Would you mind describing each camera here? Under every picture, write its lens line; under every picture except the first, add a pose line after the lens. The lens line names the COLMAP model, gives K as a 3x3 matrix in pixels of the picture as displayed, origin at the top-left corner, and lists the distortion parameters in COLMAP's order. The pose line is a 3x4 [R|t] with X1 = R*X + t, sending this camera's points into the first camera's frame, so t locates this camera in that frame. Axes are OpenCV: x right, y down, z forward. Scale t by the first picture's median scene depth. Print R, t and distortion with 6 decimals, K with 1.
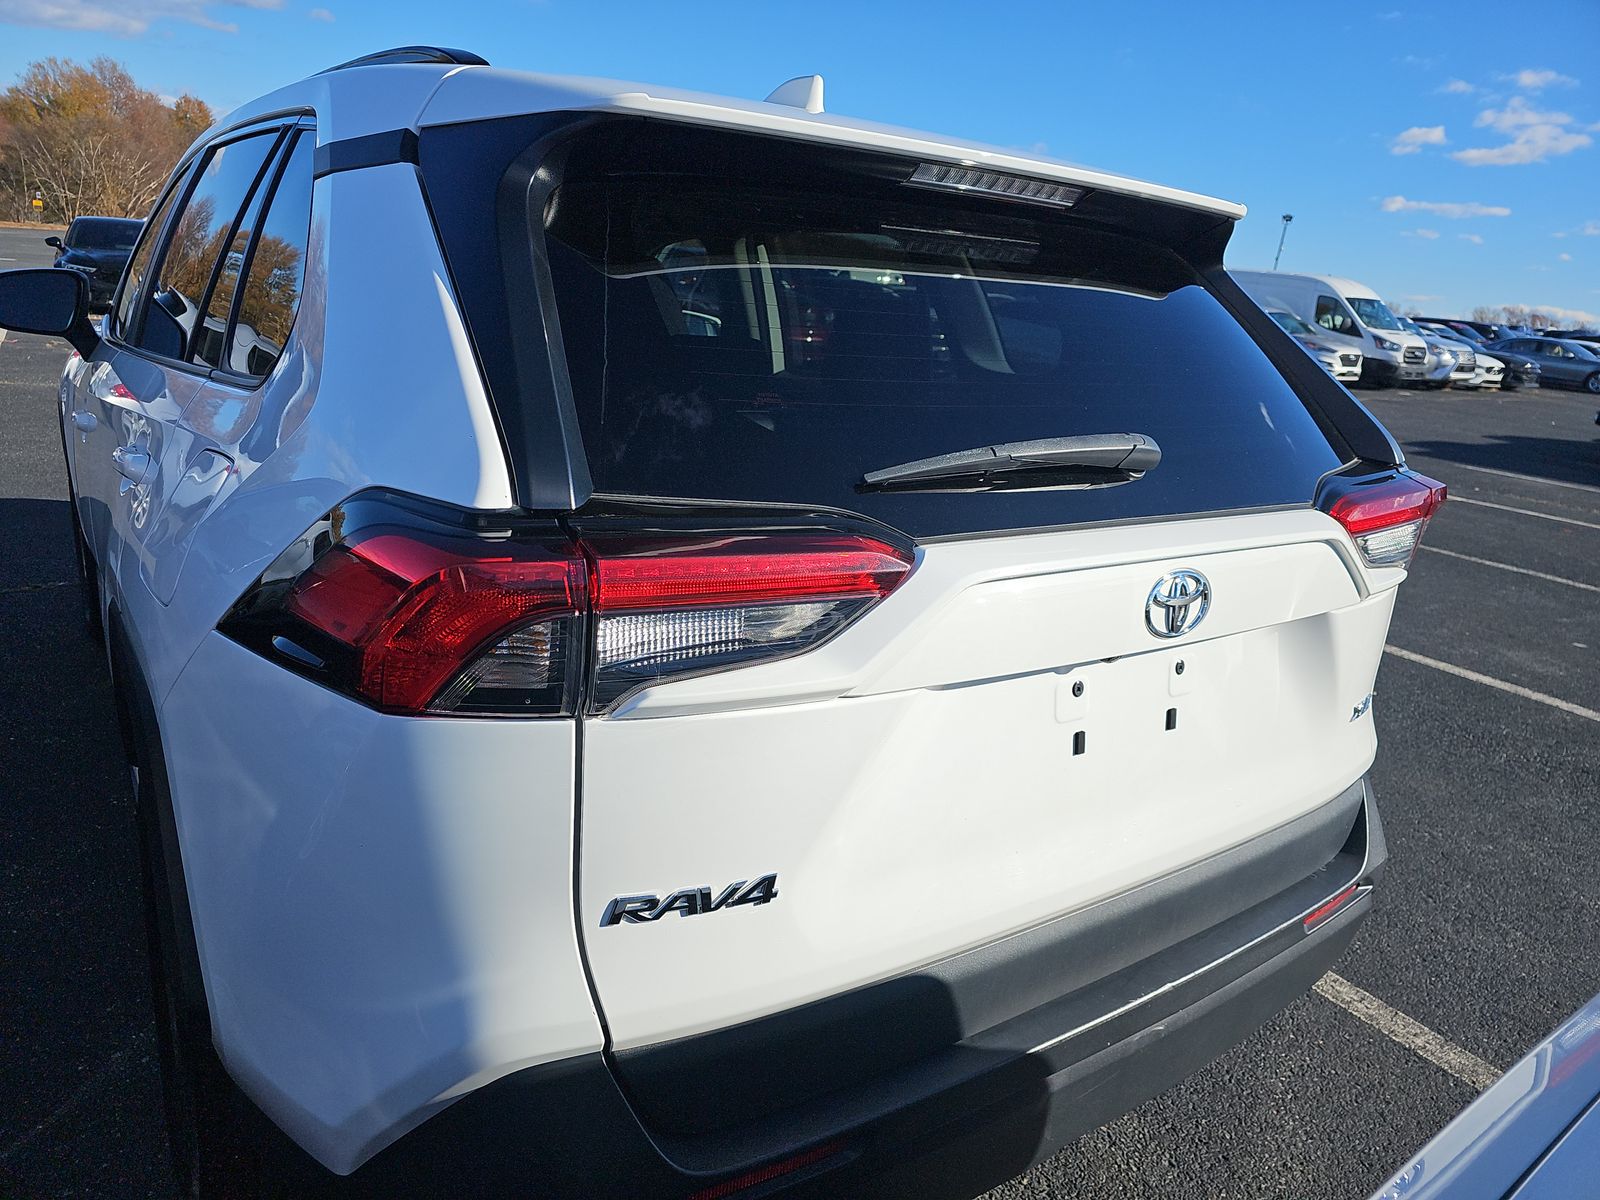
lens RADIAL K [[1065.5, 0, 787.1], [0, 1065.5, 608.2], [0, 0, 1]] dist [0.045642, -0.042761]
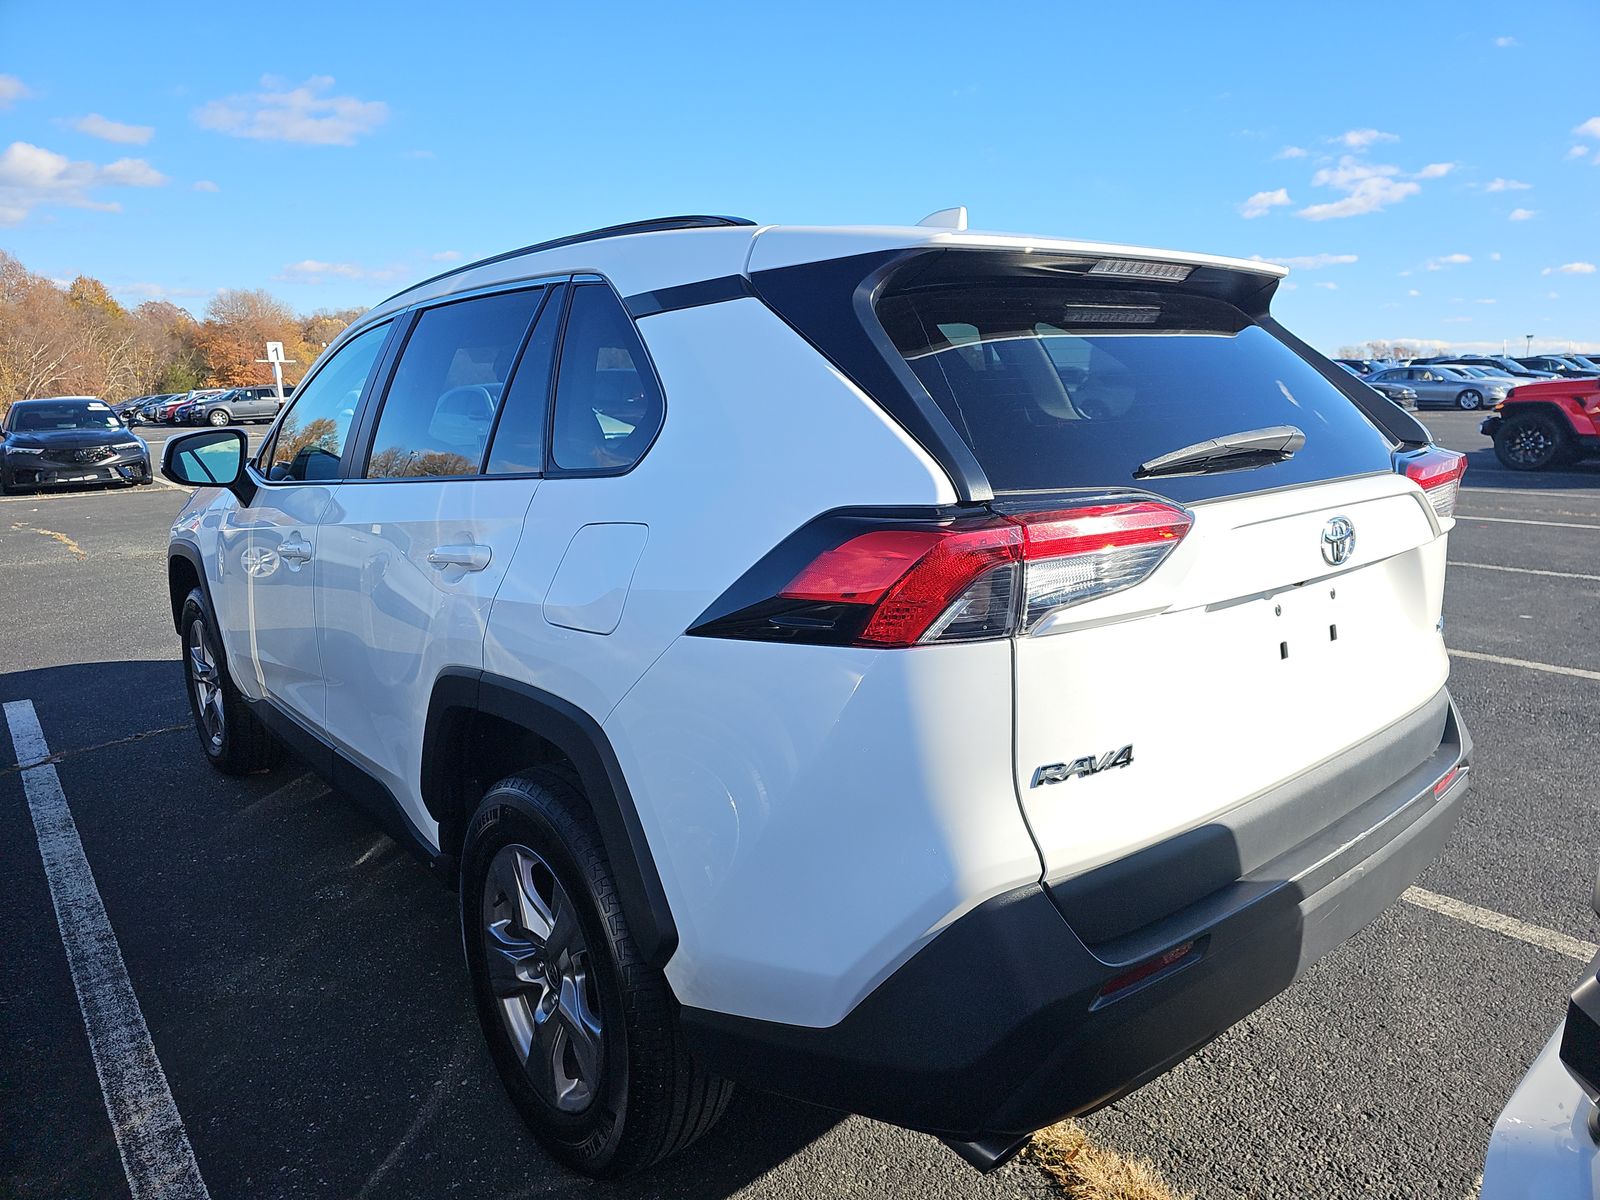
lens RADIAL K [[1065.5, 0, 802.6], [0, 1065.5, 598.0], [0, 0, 1]] dist [0.045642, -0.042761]
pose [[0.989667, -0.122052, 0.075244, -0.336875], [0.128986, 0.987041, -0.095462, 0.086958], [-0.062617, 0.104181, 0.992585, -0.260855]]
